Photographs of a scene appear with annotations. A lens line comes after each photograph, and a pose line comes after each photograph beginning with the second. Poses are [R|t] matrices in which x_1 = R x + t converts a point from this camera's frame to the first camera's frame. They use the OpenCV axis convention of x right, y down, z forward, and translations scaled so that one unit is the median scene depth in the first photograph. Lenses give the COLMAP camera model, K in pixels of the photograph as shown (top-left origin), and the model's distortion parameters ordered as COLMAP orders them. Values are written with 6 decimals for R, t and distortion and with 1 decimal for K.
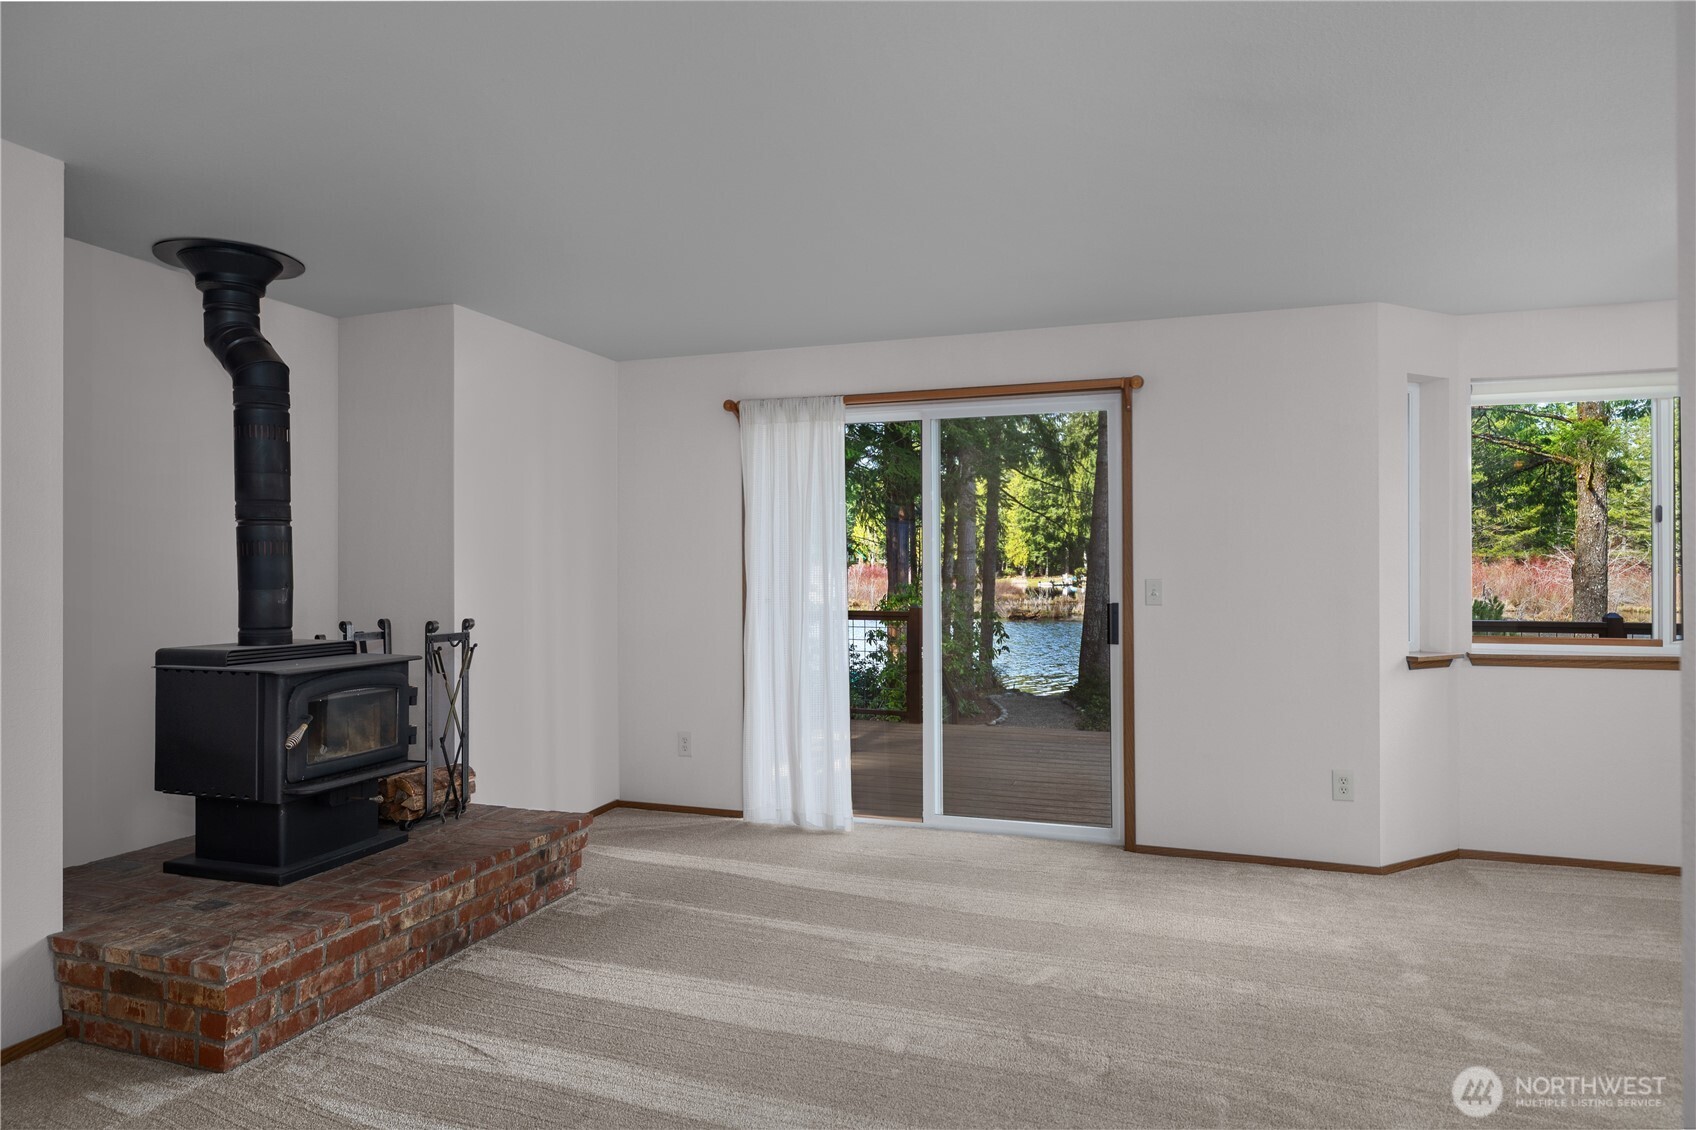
lens RADIAL K [[994.7, 0, 856.8], [0, 994.7, 562.9], [0, 0, 1]] dist [0.000592, -0.002374]
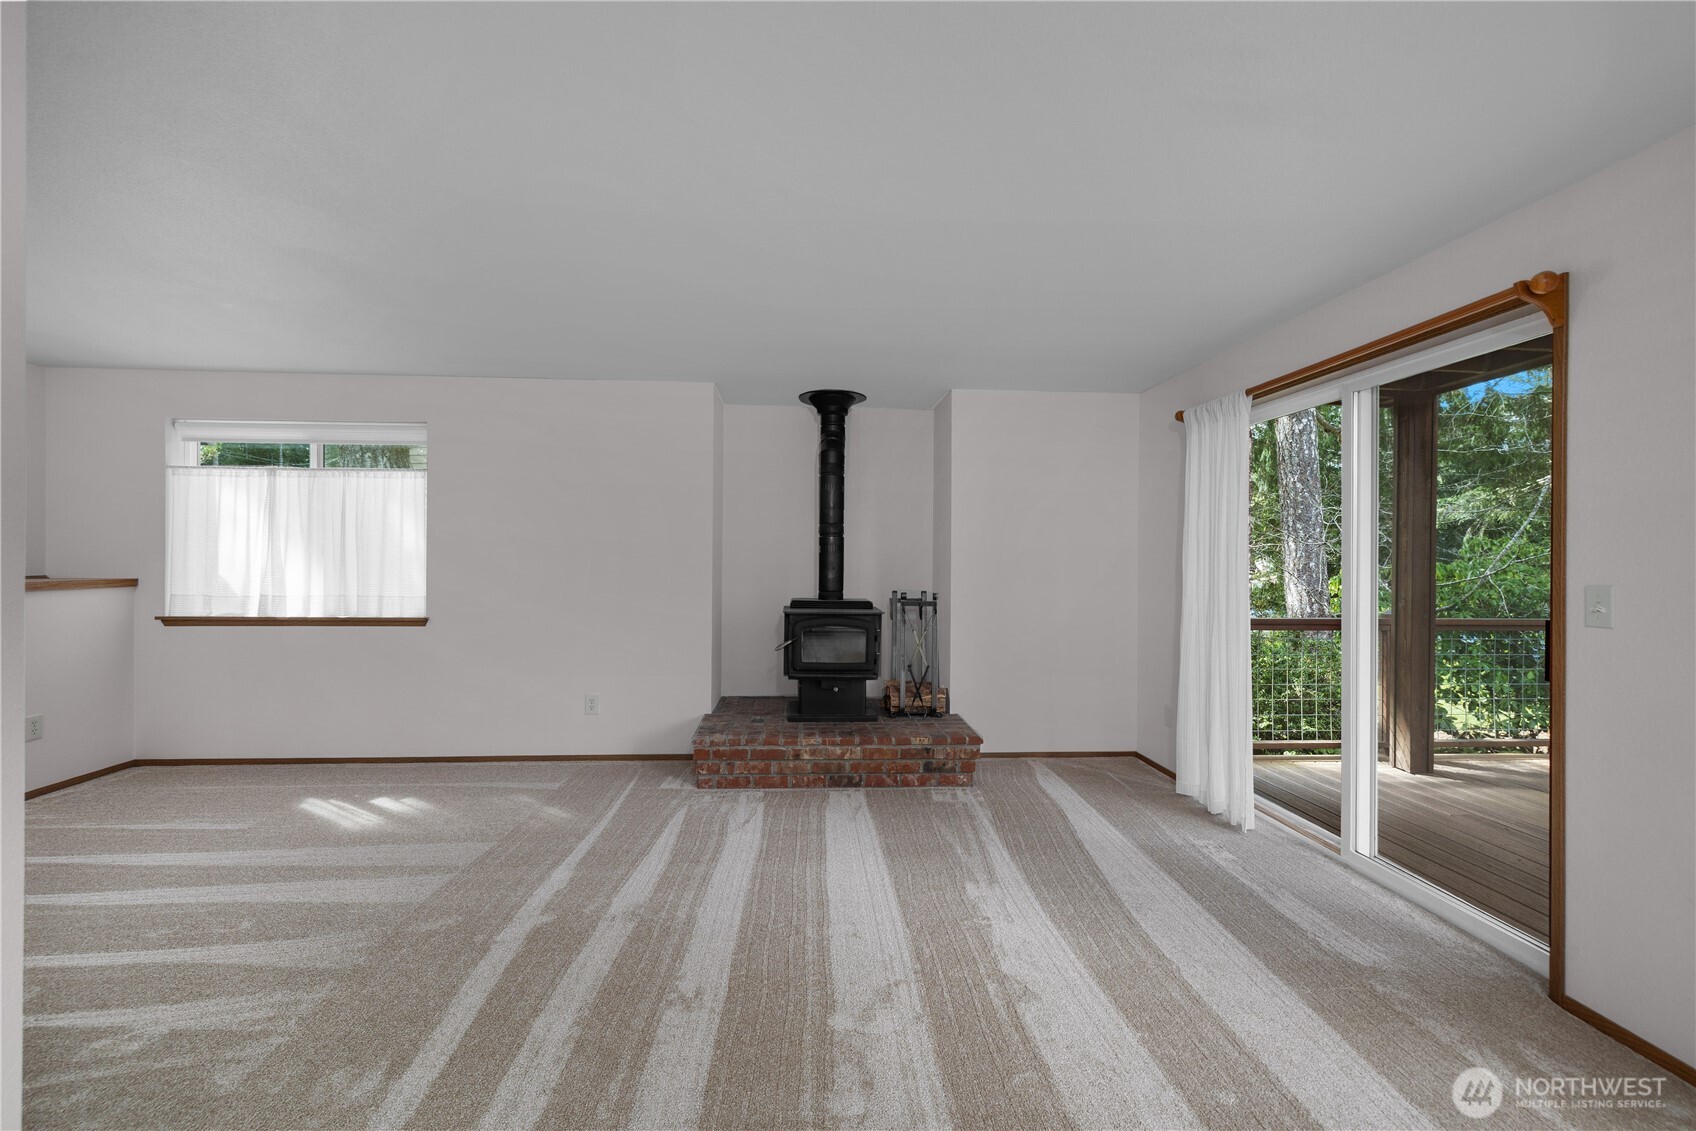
lens RADIAL K [[726.3, 0, 843.9], [0, 726.3, 562.4], [0, 0, 1]] dist [0.004218, -0.000218]
pose [[0.382373, 0.008722, -0.923967, 0.681406], [-0.006196, 0.999957, 0.006875, 0.001173], [0.923987, 0.003096, 0.382410, 0.484179]]
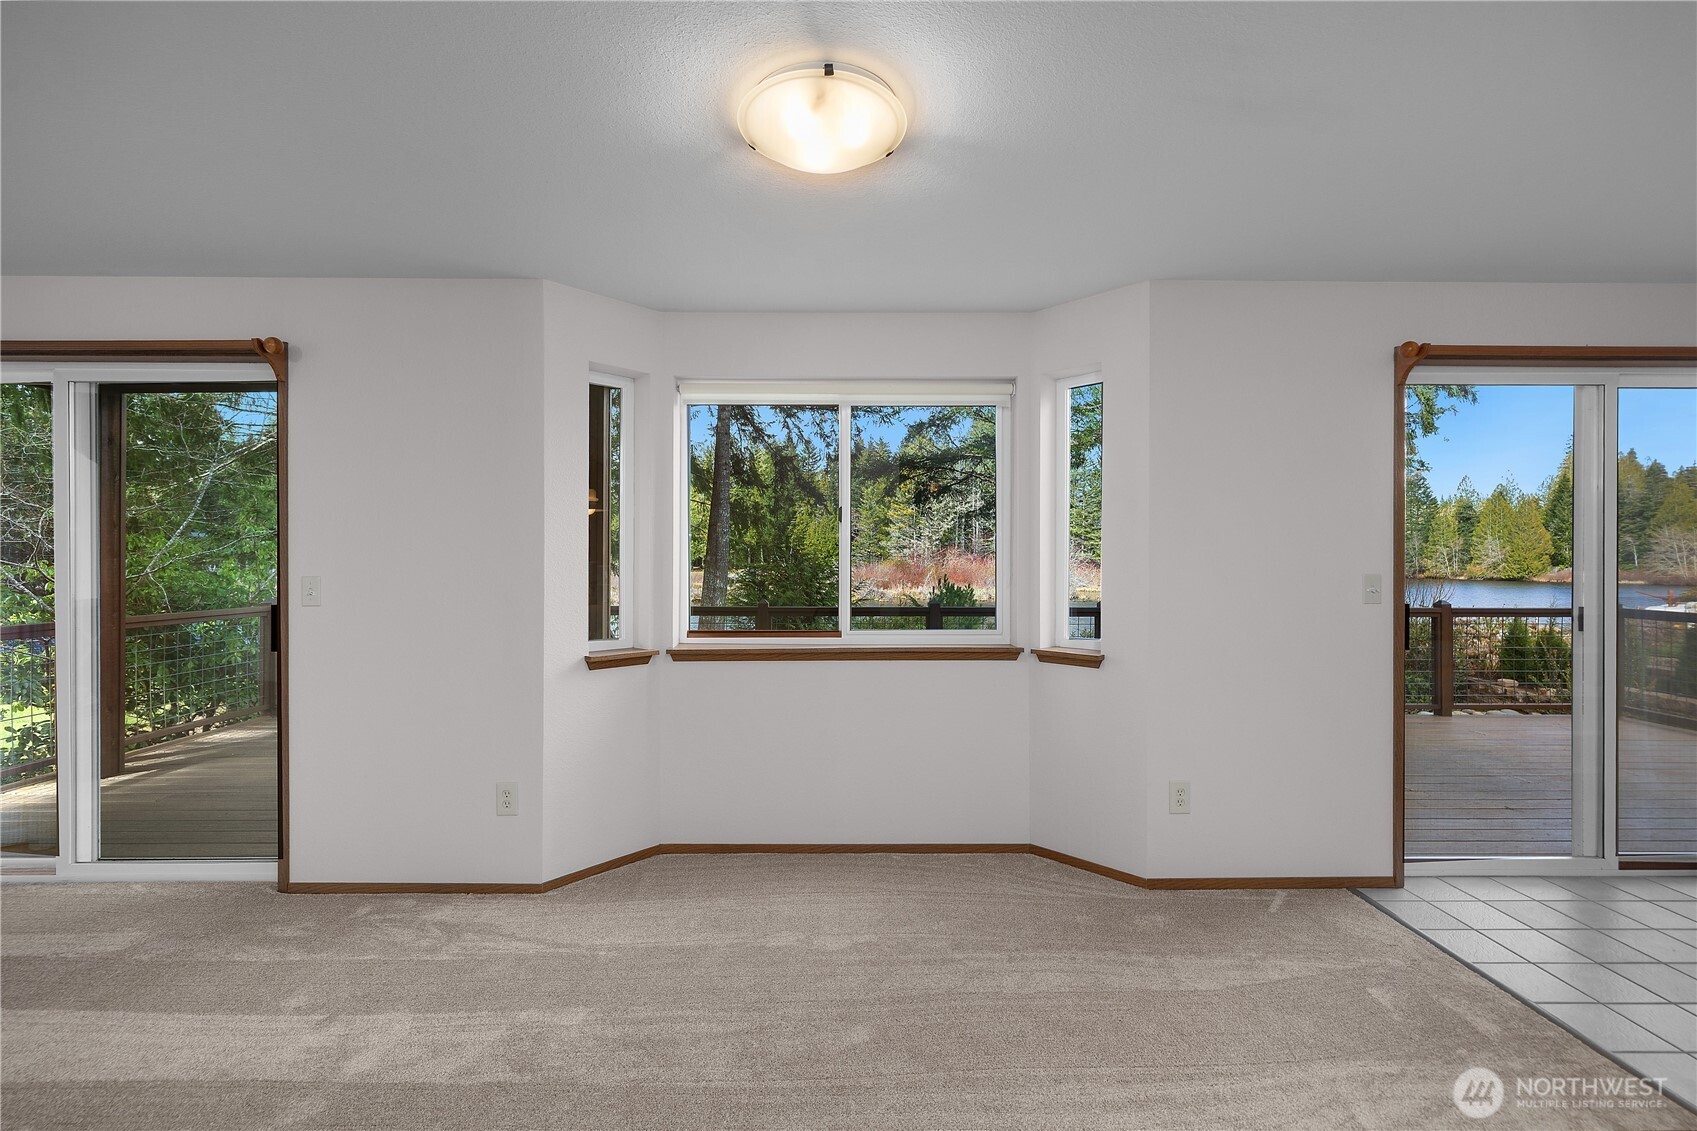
lens RADIAL K [[726.8, 0, 846.1], [0, 726.8, 558.8], [0, 0, 1]] dist [0.004218, -0.000218]
pose [[0.944537, 0.003228, 0.328389, 0.670010], [-0.002700, 0.999994, -0.002062, 0.000694], [-0.328394, 0.001061, 0.944540, 0.303722]]
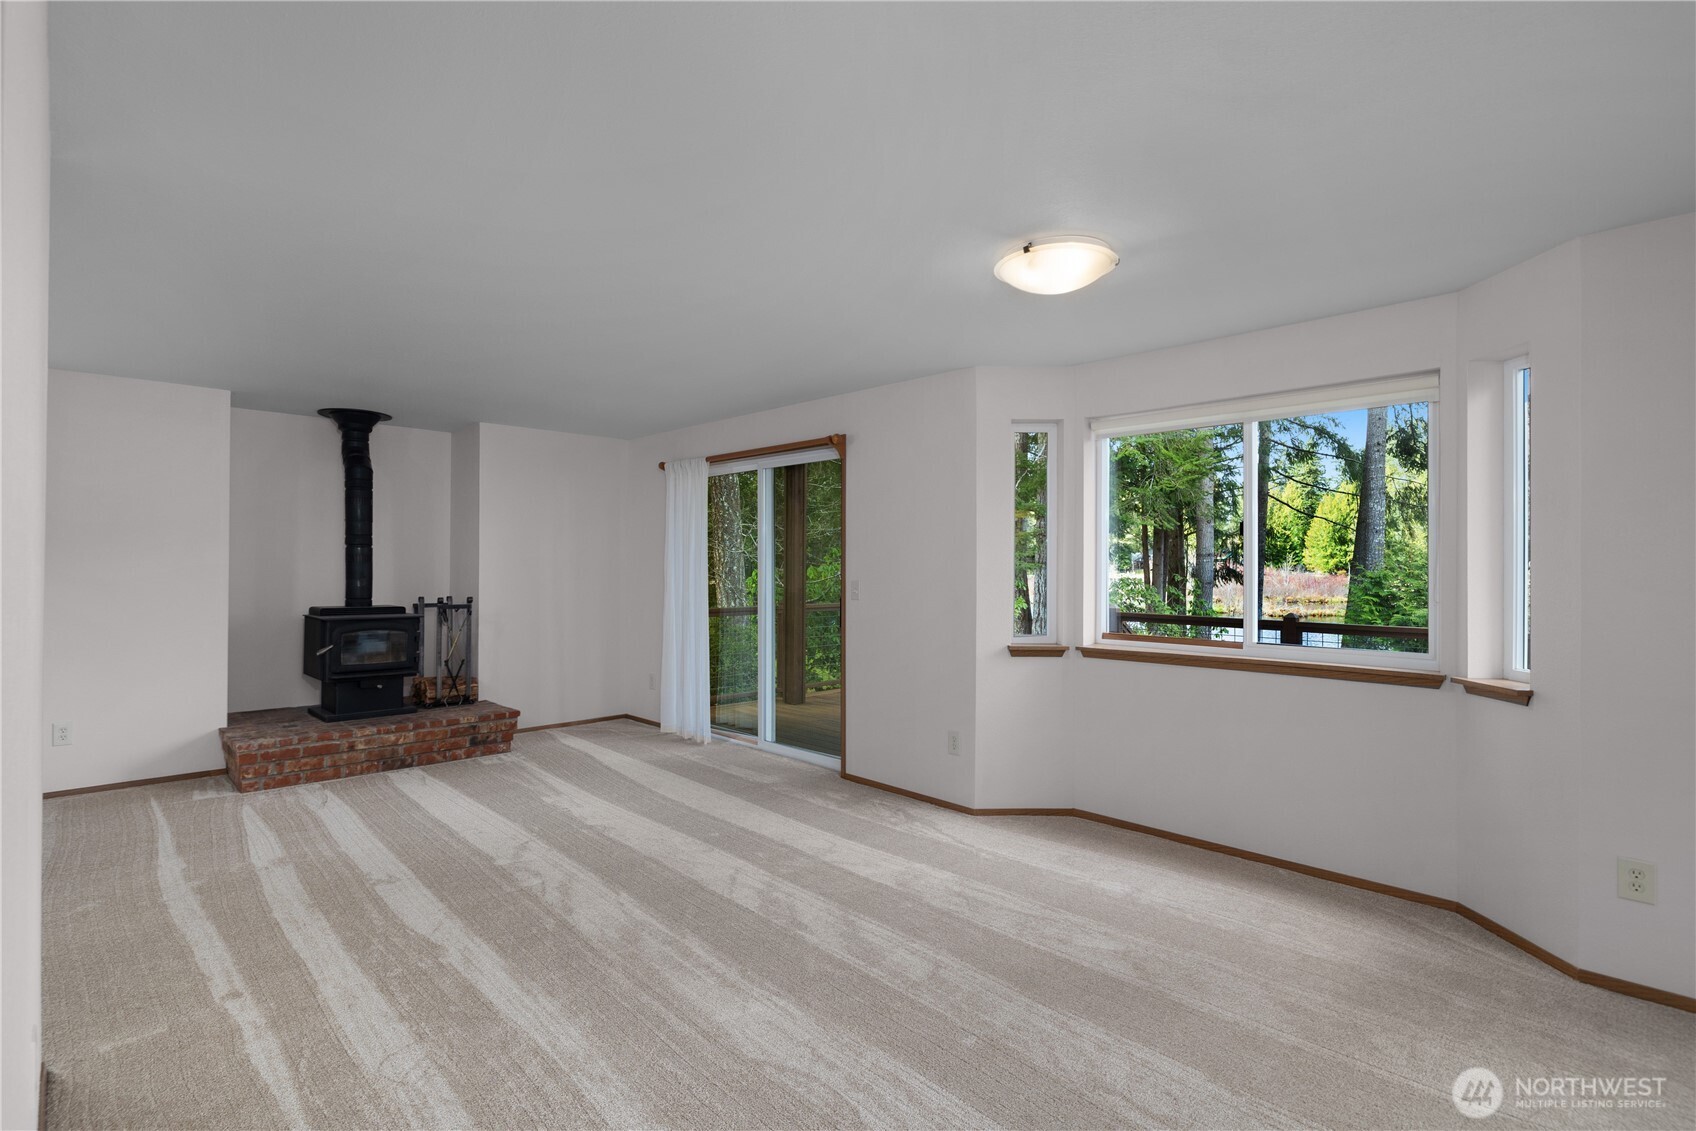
lens RADIAL K [[799.5, 0, 834.1], [0, 799.5, 562.1], [0, 0, 1]] dist [-0.006681, 0.000457]
pose [[0.888735, 0.003654, -0.458406, 0.980122], [-0.004396, 0.999990, -0.000552, -0.011636], [0.458400, 0.002506, 0.888743, 0.006792]]
